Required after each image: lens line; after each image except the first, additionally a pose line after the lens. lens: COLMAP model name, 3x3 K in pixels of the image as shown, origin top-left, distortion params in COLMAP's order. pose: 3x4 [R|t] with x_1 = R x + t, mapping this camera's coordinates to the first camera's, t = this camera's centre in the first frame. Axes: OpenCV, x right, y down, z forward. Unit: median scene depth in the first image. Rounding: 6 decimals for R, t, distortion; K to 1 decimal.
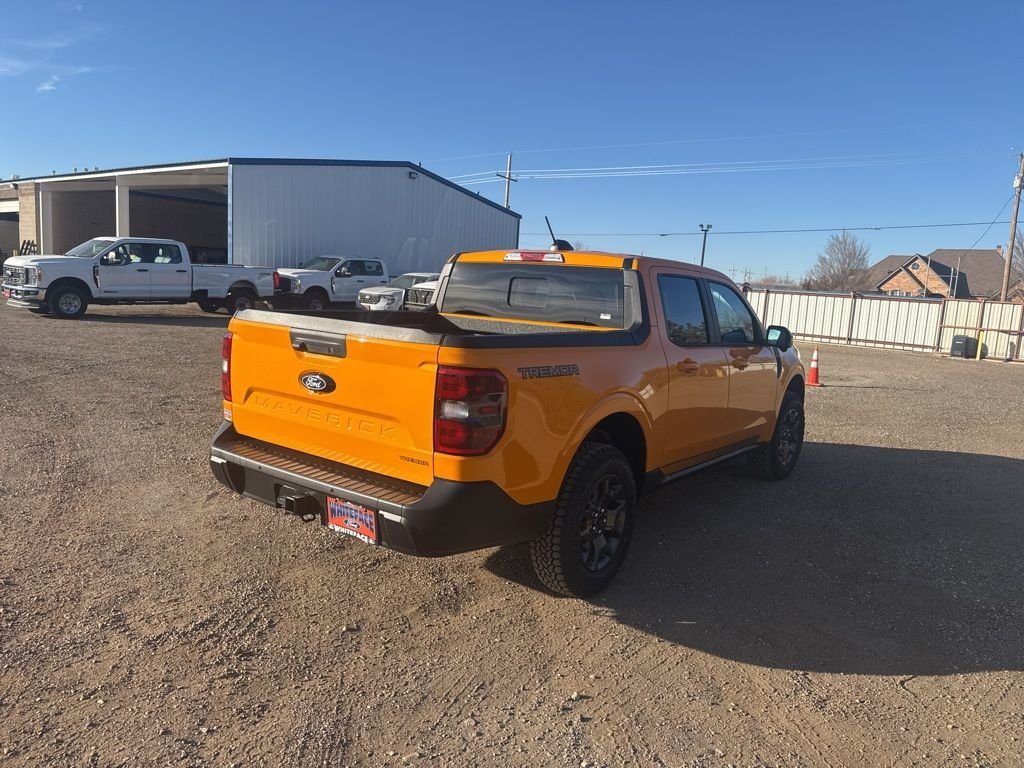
lens RADIAL K [[702.0, 0, 508.9], [0, 702.0, 371.2], [0, 0, 1]] dist [0.056700, -0.078333]
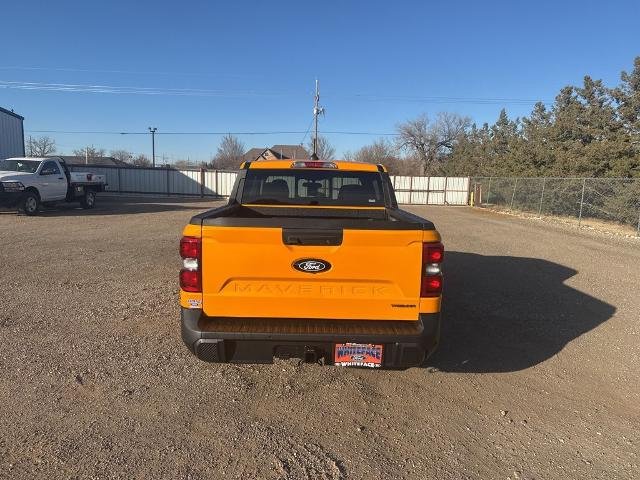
lens RADIAL K [[438.7, 0, 318.1], [0, 438.7, 232.0], [0, 0, 1]] dist [0.056700, -0.078333]
pose [[0.803586, -0.111687, 0.584616, -0.109224], [0.096010, 0.993697, 0.057868, -0.014217], [-0.587394, 0.009627, 0.809244, 0.042339]]
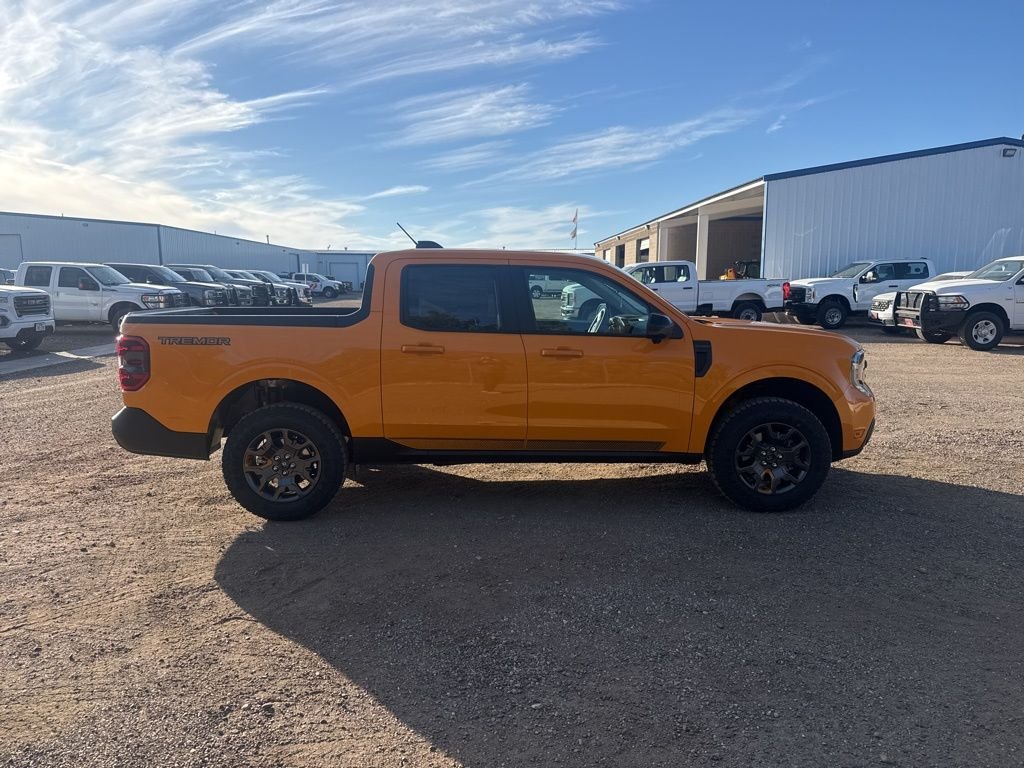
lens RADIAL K [[702.0, 0, 508.9], [0, 702.0, 371.2], [0, 0, 1]] dist [0.056700, -0.078333]
pose [[0.635680, 0.032069, -0.771286, 0.226602], [-0.049489, 0.998774, 0.000741, 0.003164], [0.770365, 0.037699, 0.636488, 0.079694]]
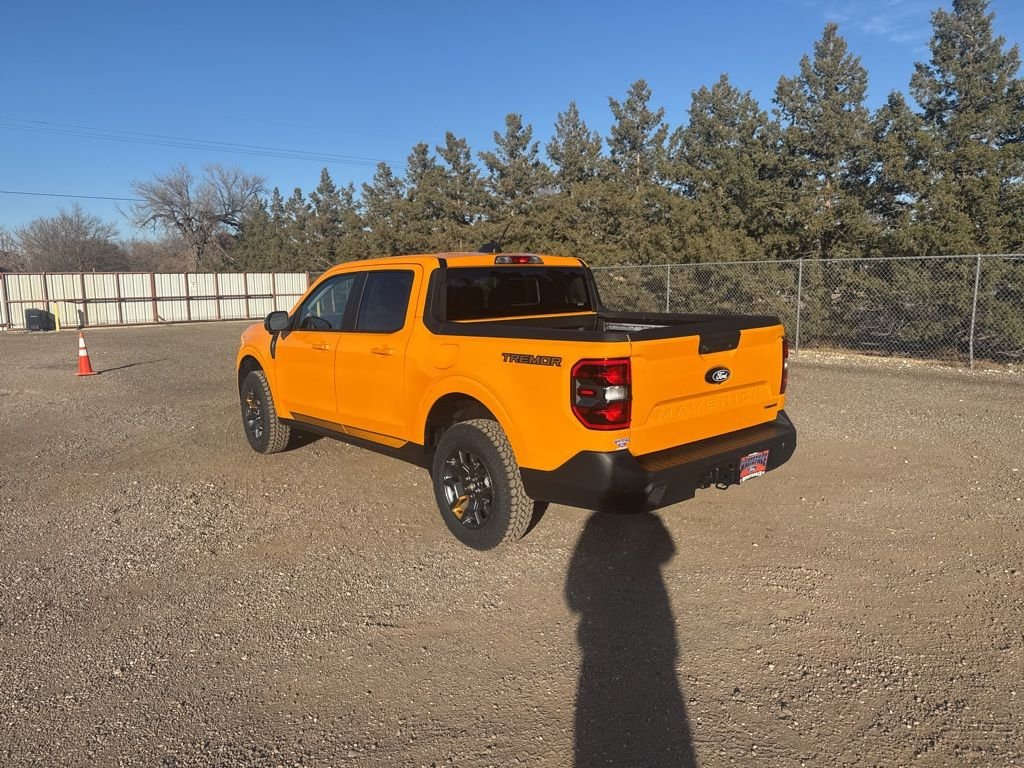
lens RADIAL K [[702.0, 0, 508.9], [0, 702.0, 371.2], [0, 0, 1]] dist [0.056700, -0.078333]
pose [[0.238213, -0.191888, 0.952068, -0.217109], [0.147746, 0.976038, 0.159752, -0.034177], [-0.959909, 0.102609, 0.260856, 0.147868]]
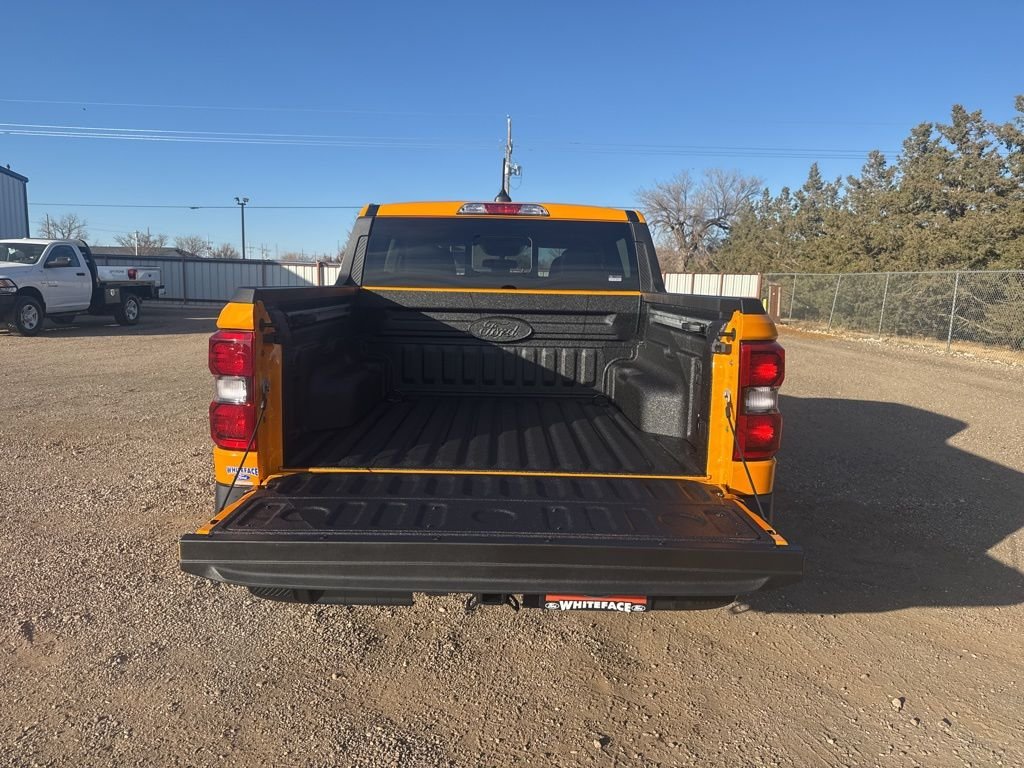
lens RADIAL K [[705.7, 0, 512.0], [0, 705.7, 384.0], [0, 0, 1]] dist [0.047826, -0.062312]
pose [[0.802639, -0.125876, 0.583032, -0.090368], [0.097393, 0.992018, 0.080099, -0.005853], [-0.588460, -0.007507, 0.808491, 0.069042]]
